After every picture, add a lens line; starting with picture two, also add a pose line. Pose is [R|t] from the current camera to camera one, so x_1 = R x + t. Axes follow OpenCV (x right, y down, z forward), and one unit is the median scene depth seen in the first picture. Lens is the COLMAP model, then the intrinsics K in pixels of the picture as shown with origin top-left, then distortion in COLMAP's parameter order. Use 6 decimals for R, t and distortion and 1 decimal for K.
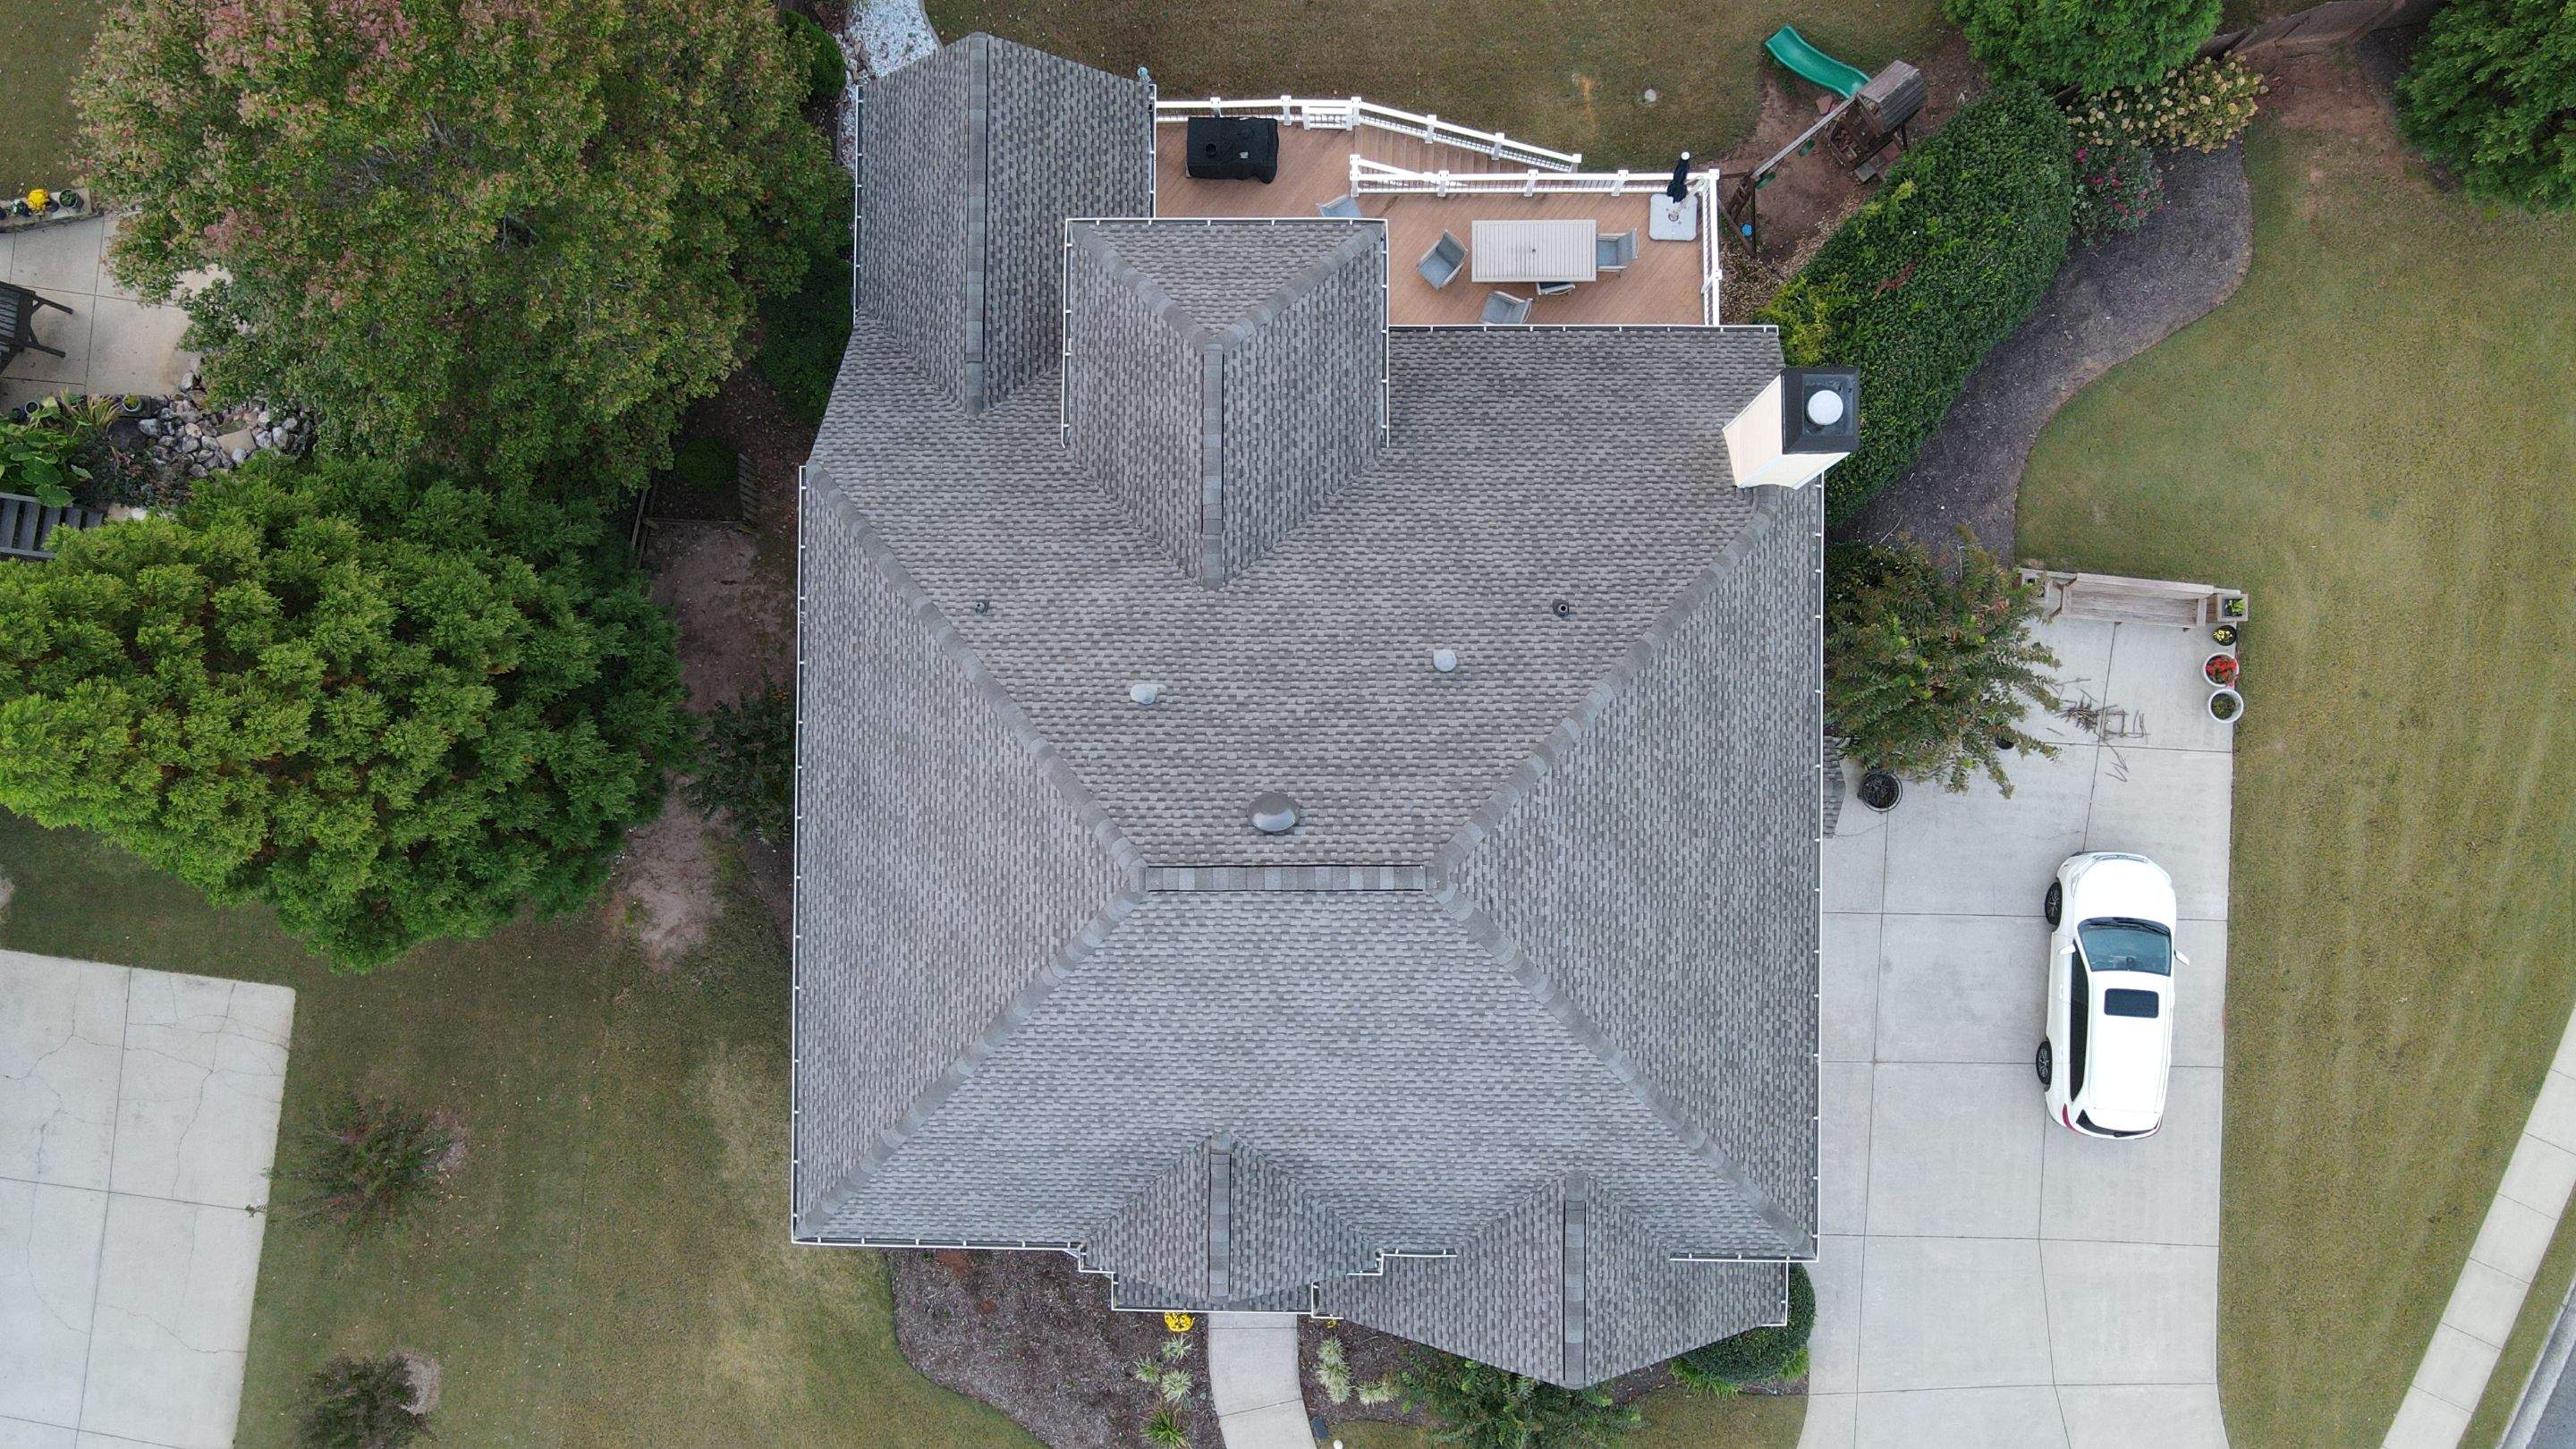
lens RADIAL K [[1892.1, 0, 1288.0], [0, 1892.1, 724.5], [0, 0, 1]] dist [0.000360, -0.000462]
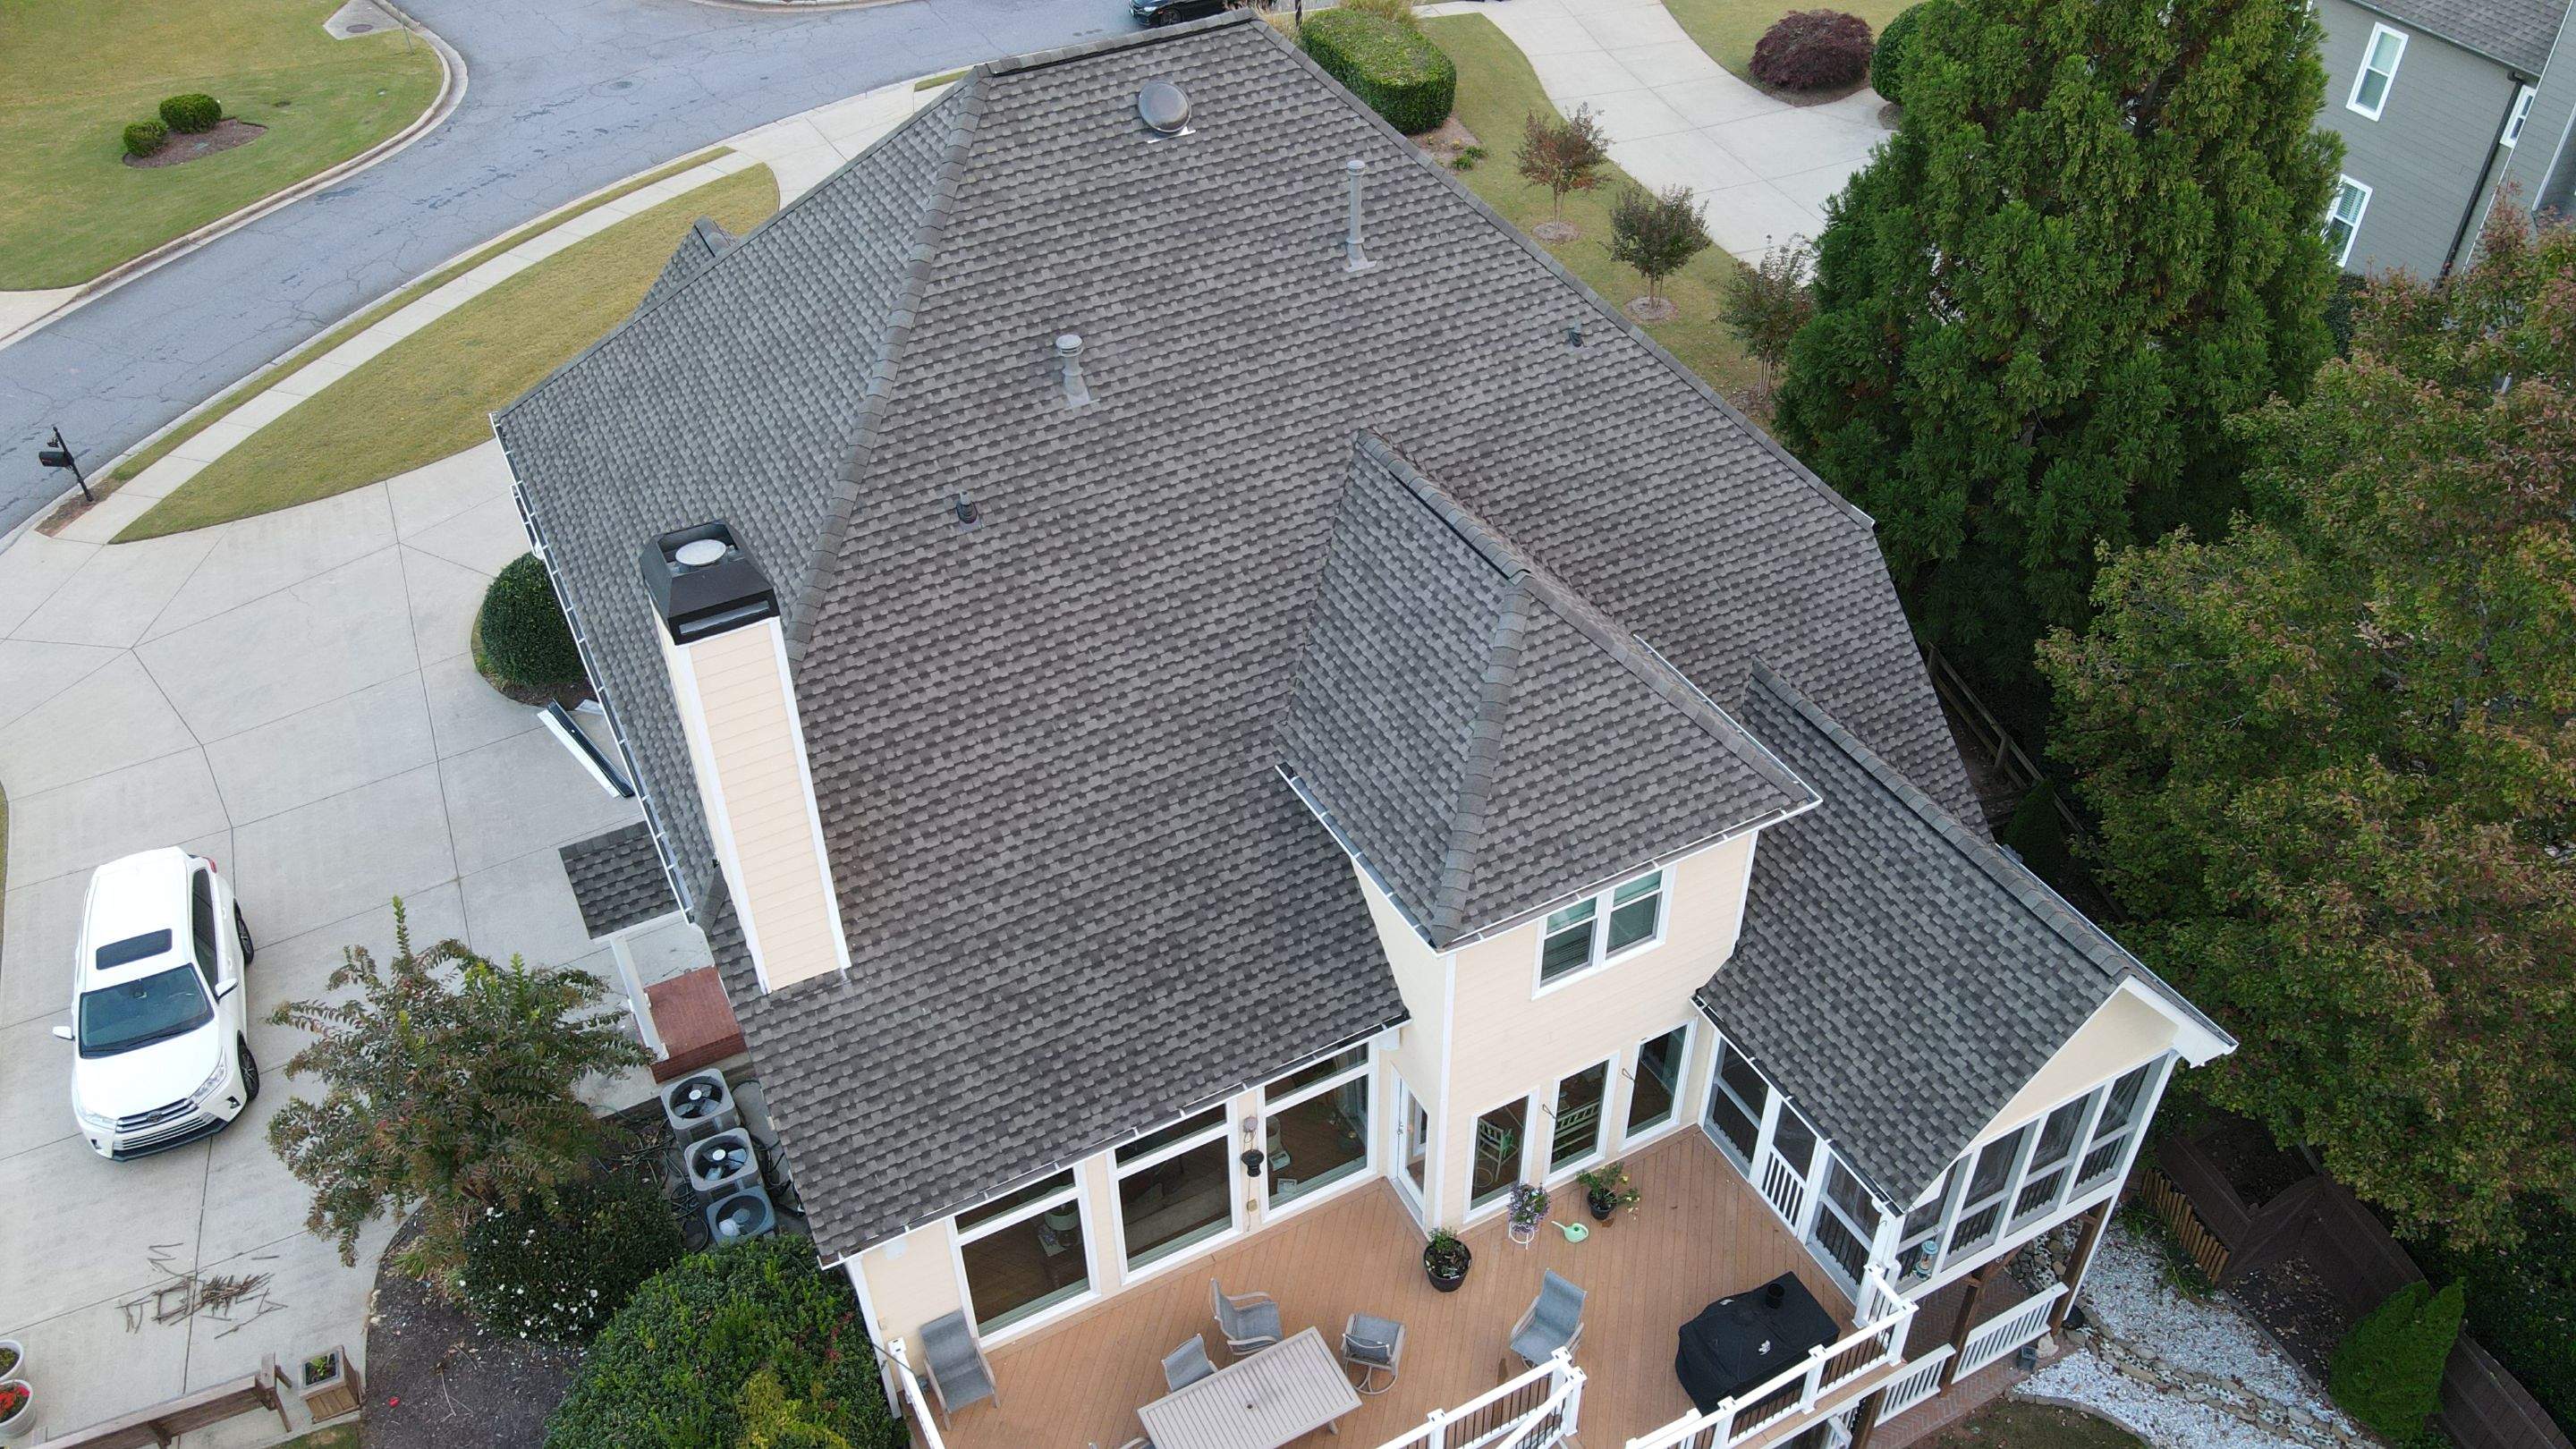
lens RADIAL K [[1892.1, 0, 1288.0], [0, 1892.1, 724.5], [0, 0, 1]] dist [0.000360, -0.000462]
pose [[-0.881591, 0.333580, -0.333948, 0.254621], [-0.469010, -0.539377, 0.699359, -0.578045], [0.053168, 0.773173, 0.631962, 0.456064]]
